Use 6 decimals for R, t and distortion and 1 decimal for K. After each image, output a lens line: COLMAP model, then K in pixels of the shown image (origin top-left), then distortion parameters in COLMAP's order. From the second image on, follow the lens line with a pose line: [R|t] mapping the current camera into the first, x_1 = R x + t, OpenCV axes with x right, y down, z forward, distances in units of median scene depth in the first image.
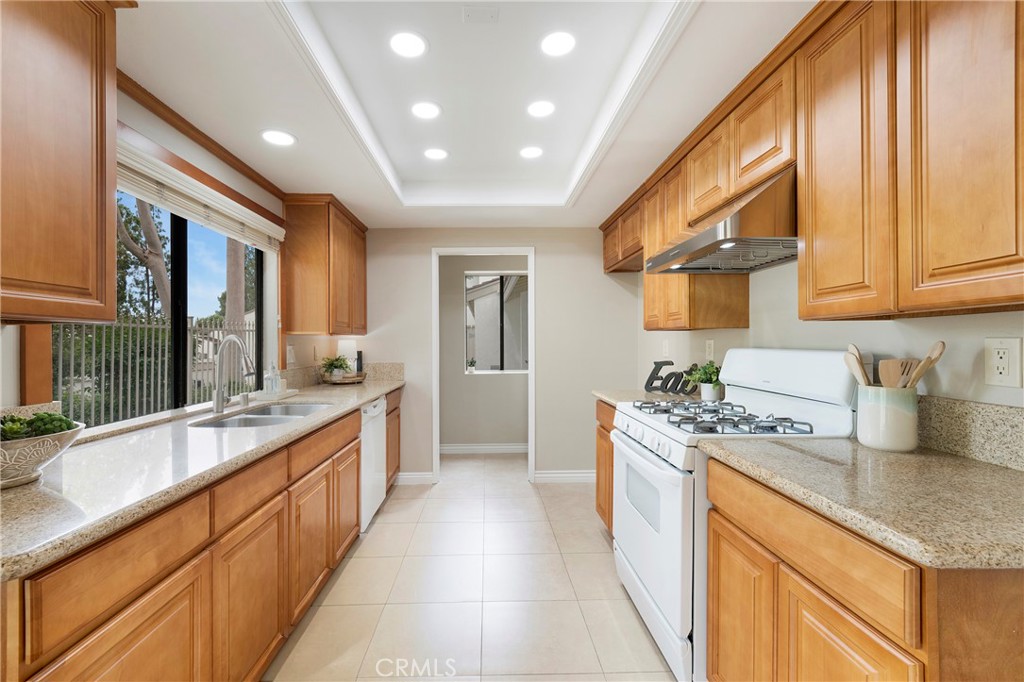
lens RADIAL K [[415.7, 0, 507.2], [0, 415.7, 339.1], [0, 0, 1]] dist [0.000108, 0.000323]
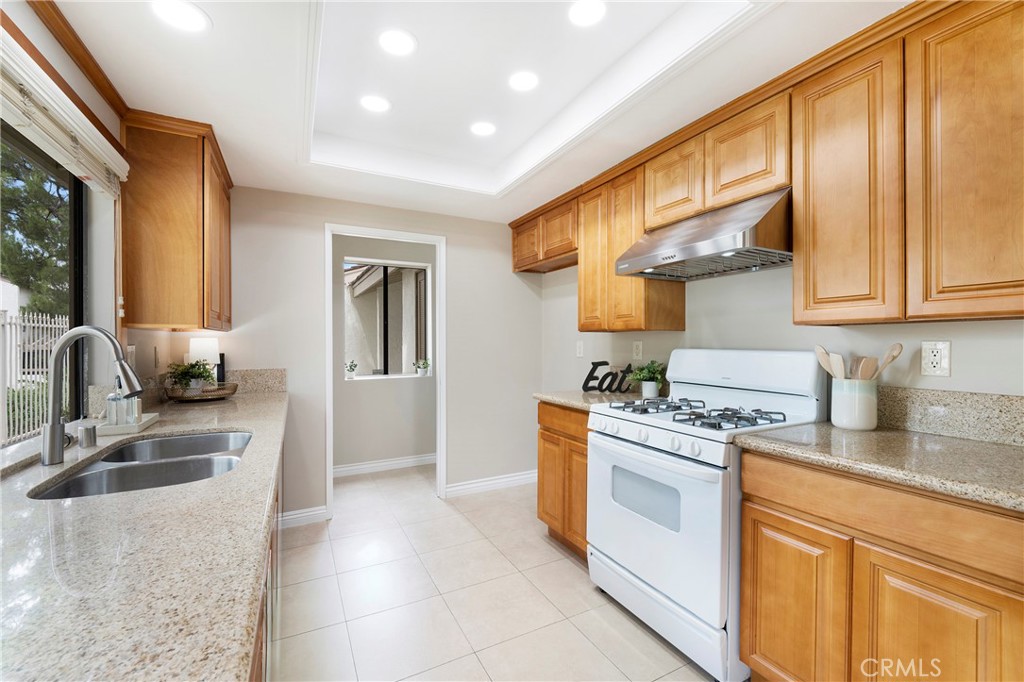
lens RADIAL K [[421.9, 0, 498.5], [0, 421.9, 342.5], [0, 0, 1]] dist [-0.001979, -0.000537]
pose [[0.900373, 0.005355, 0.435085, -0.308928], [-0.007889, 0.999961, 0.004019, 0.003989], [-0.435047, -0.007051, 0.900380, 0.172766]]
